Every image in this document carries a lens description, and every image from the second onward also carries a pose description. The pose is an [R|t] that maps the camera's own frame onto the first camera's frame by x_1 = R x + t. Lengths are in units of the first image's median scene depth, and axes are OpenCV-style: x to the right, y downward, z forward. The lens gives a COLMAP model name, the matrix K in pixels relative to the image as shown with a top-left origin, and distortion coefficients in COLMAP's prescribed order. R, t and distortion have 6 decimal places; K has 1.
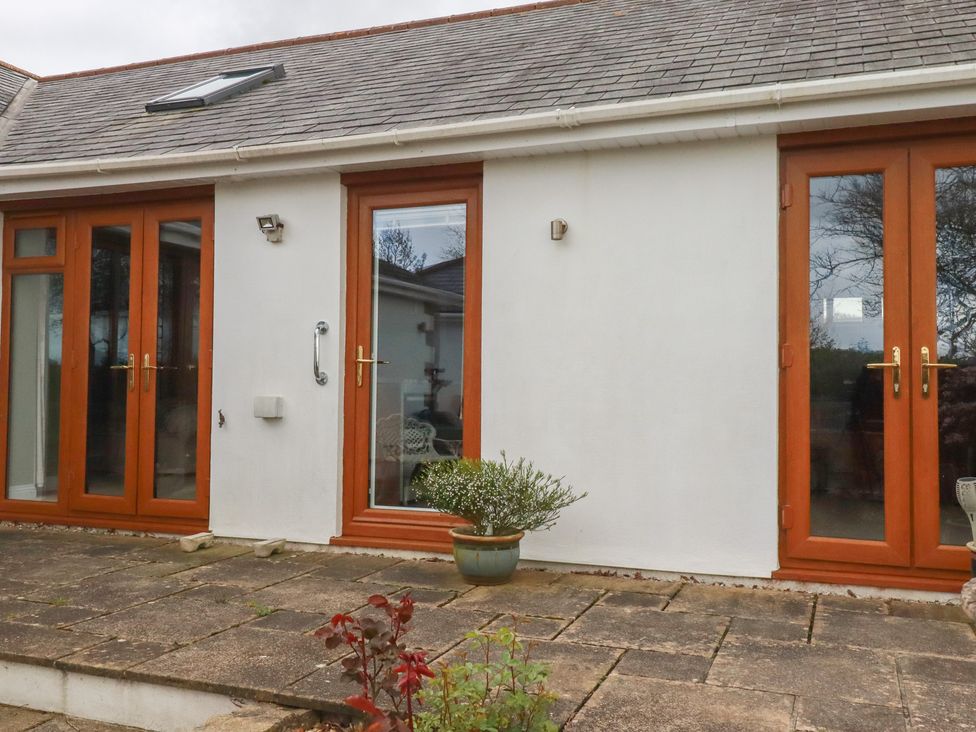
lens RADIAL K [[874.5, 0, 489.2], [0, 874.5, 362.6], [0, 0, 1]] dist [0.007491, -0.011436]
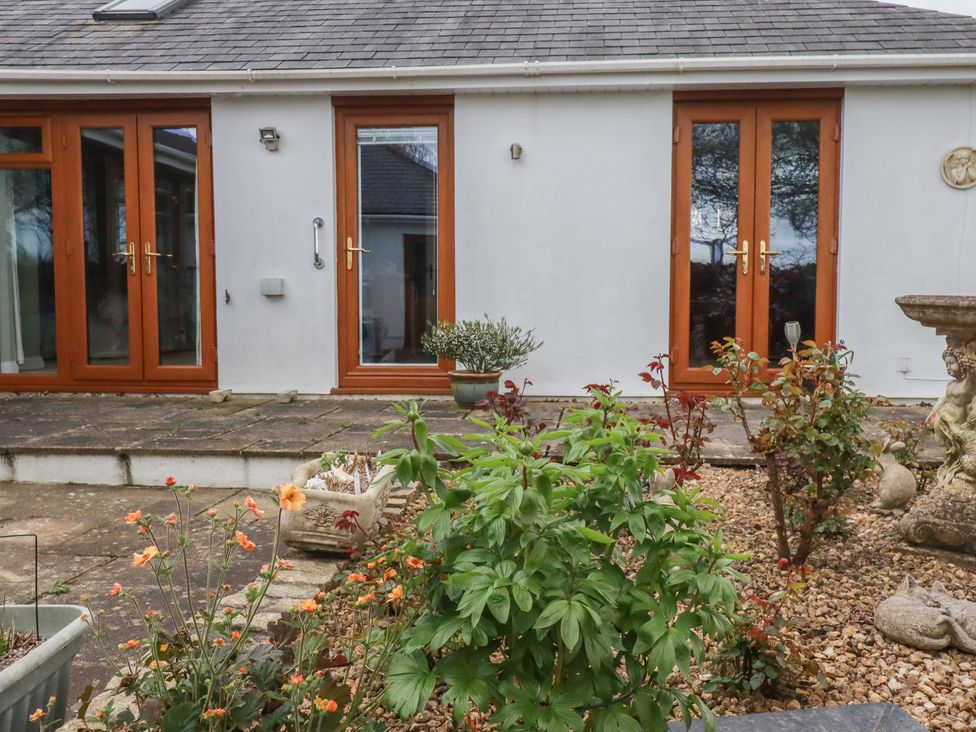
lens RADIAL K [[874.5, 0, 489.2], [0, 874.5, 362.6], [0, 0, 1]] dist [0.007491, -0.011436]
pose [[0.962488, -0.023774, 0.270279, -0.301712], [-0.003740, 0.994897, 0.100830, 0.032455], [-0.271297, -0.098059, 0.957488, -0.281659]]
